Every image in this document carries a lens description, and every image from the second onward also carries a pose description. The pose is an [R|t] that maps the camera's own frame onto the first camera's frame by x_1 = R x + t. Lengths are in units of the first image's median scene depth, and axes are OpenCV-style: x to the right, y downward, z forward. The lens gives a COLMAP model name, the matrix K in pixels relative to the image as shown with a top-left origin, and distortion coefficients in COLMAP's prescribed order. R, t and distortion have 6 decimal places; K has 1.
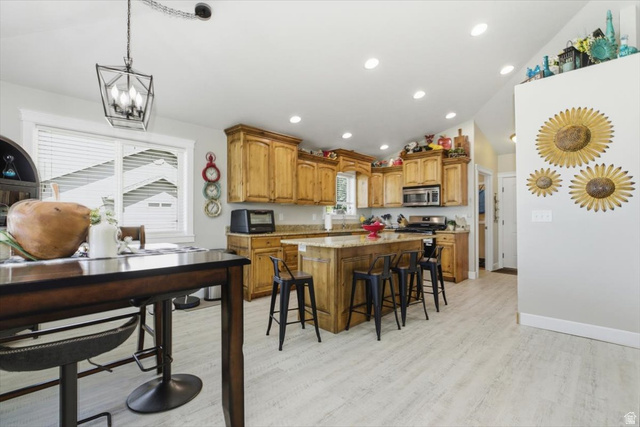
lens RADIAL K [[302.2, 0, 320.0], [0, 302.2, 213.5], [0, 0, 1]] dist [-0.002366, -0.001180]
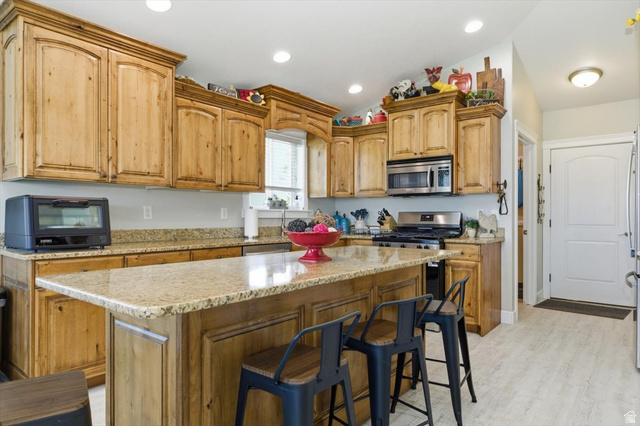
lens RADIAL K [[397.3, 0, 320.0], [0, 397.3, 213.0], [0, 0, 1]] dist [0.001583, 0.000284]
pose [[0.996084, 0.000439, 0.088406, 0.090162], [-0.001000, 0.999980, 0.006294, 0.005681], [-0.088401, -0.006358, 0.996065, 0.293137]]
